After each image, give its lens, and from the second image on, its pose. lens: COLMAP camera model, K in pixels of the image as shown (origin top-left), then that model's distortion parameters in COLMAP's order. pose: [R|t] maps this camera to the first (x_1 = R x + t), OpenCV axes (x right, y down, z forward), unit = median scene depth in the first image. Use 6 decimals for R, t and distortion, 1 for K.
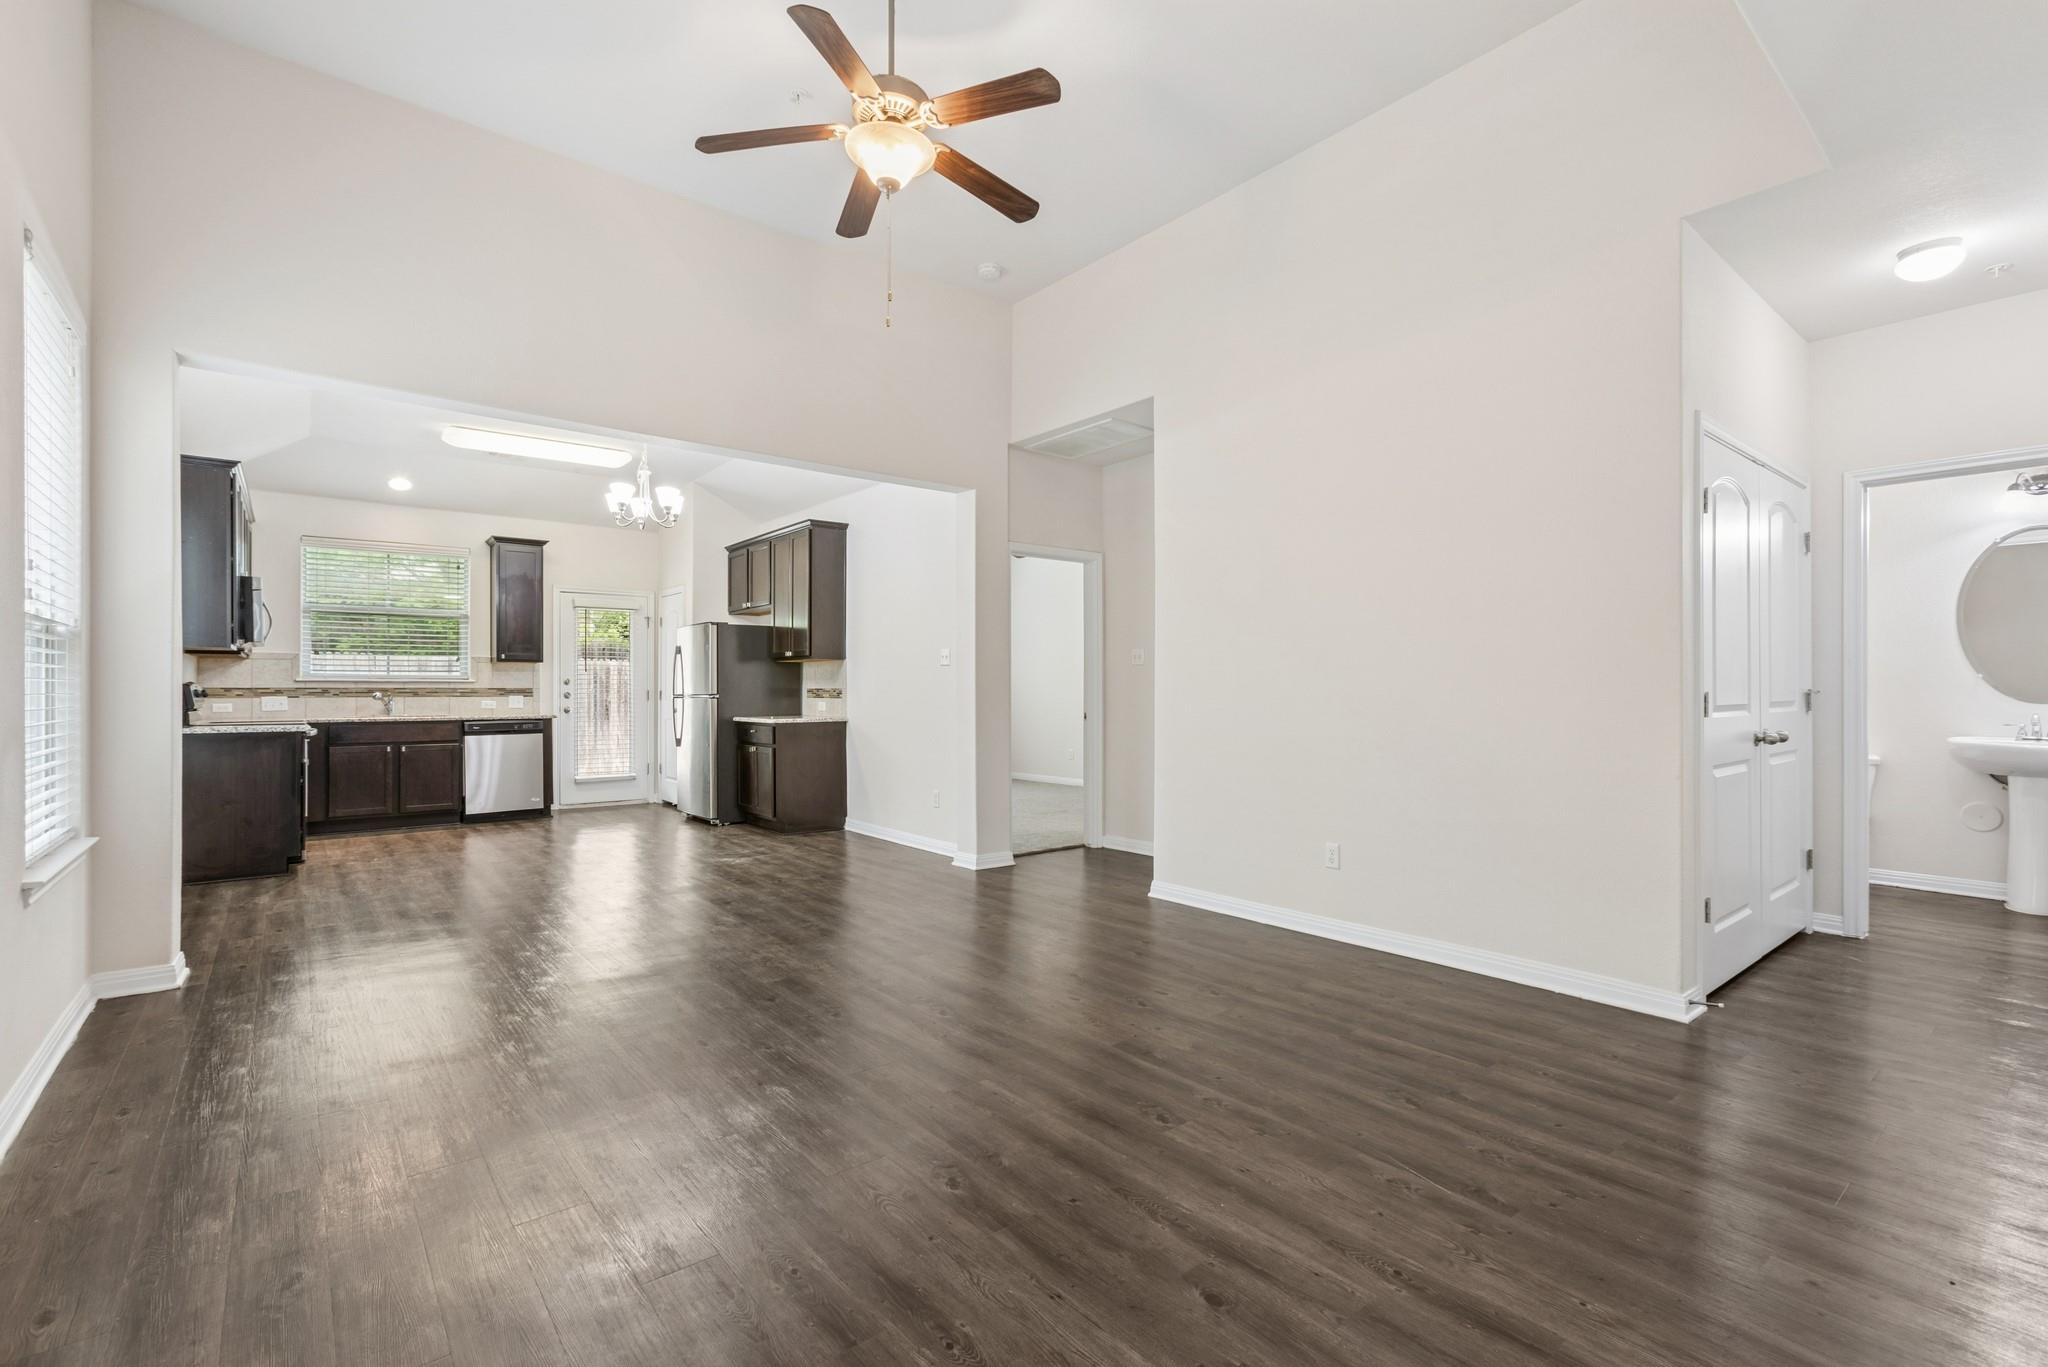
lens RADIAL K [[915.5, 0, 1020.2], [0, 915.5, 693.0], [0, 0, 1]] dist [-0.008798, 0.003652]
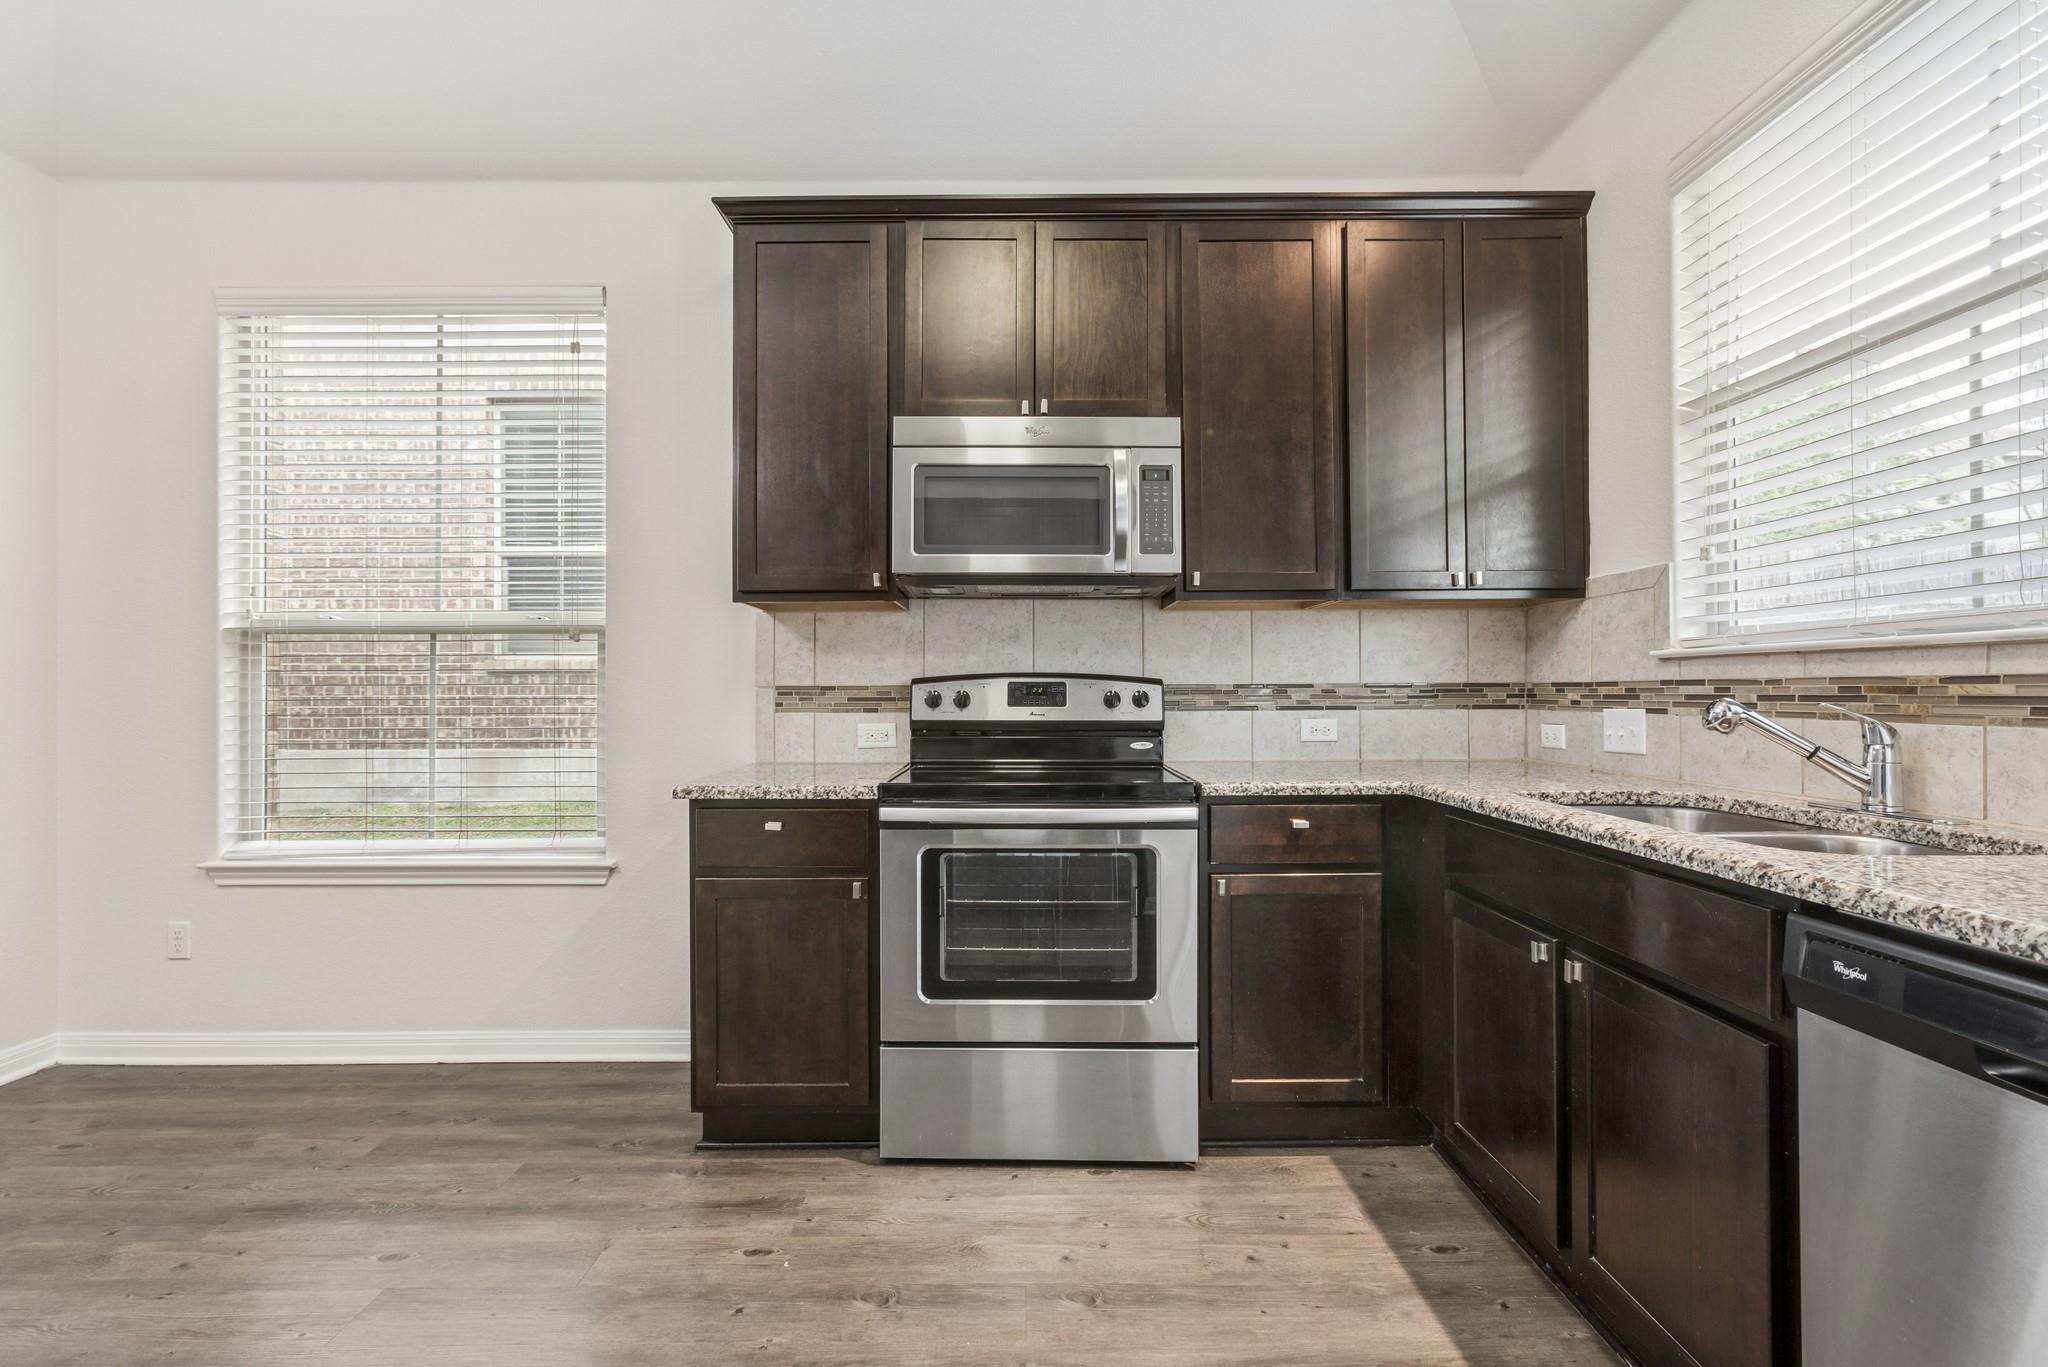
lens RADIAL K [[915.5, 0, 1023.8], [0, 915.5, 693.9], [0, 0, 1]] dist [-0.008798, 0.003652]
pose [[-0.619752, 0.007549, -0.784762, -0.412098], [0.004424, 0.999971, 0.006126, -0.003960], [0.784786, 0.000325, -0.619767, 0.976865]]
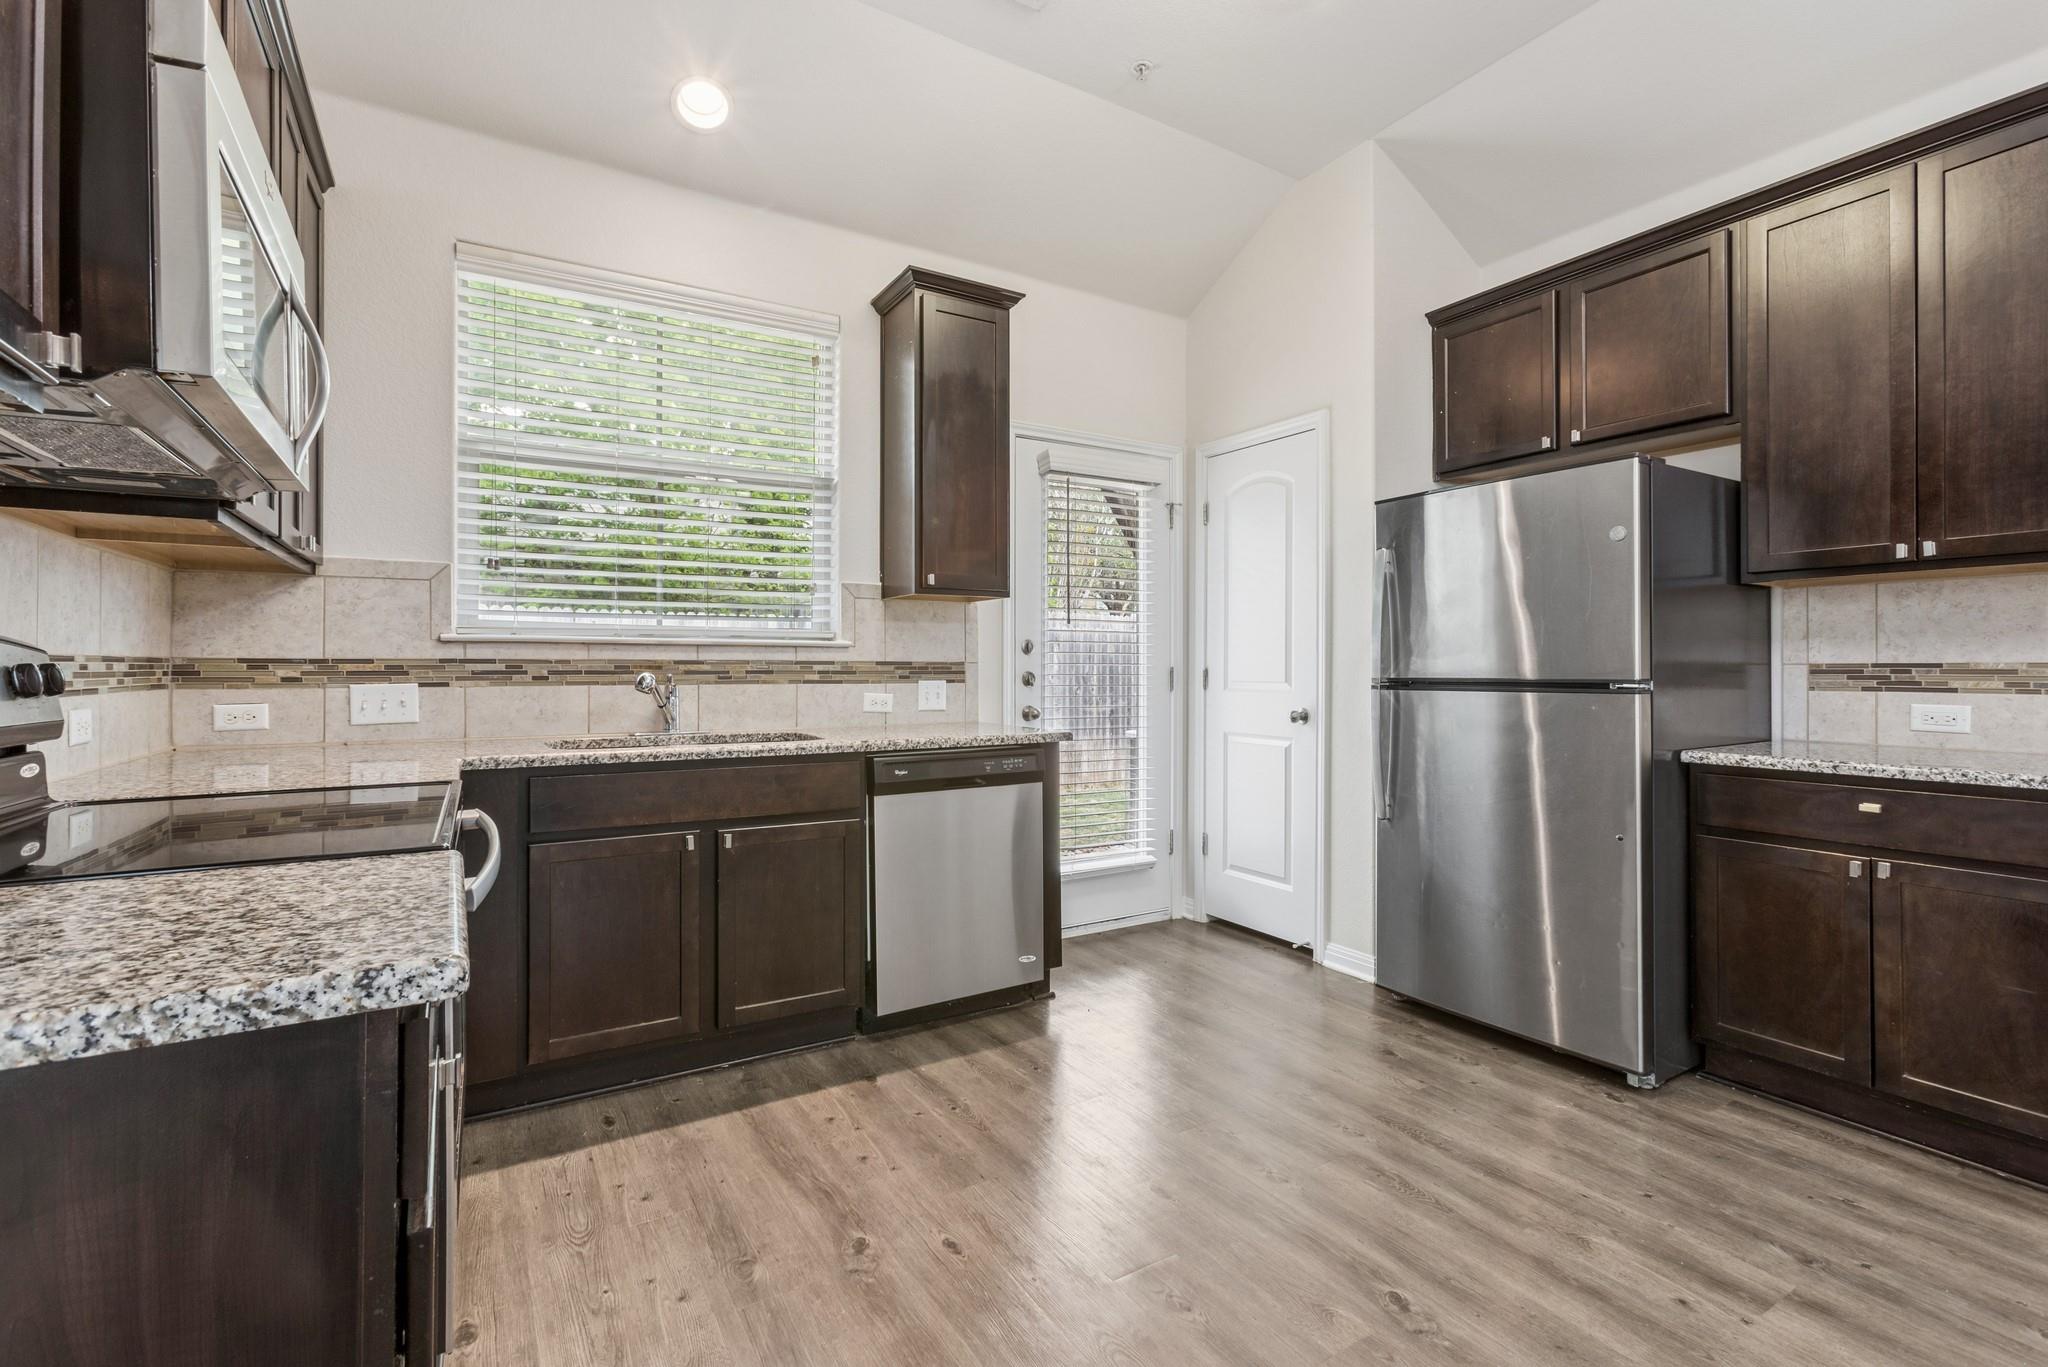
lens RADIAL K [[915.5, 0, 1015.9], [0, 915.5, 670.6], [0, 0, 1]] dist [-0.008798, 0.003652]
pose [[0.991115, 0.003131, -0.132974, -0.498087], [-0.003058, 0.999995, 0.000756, -0.002096], [0.132975, -0.000342, 0.991119, 0.642909]]
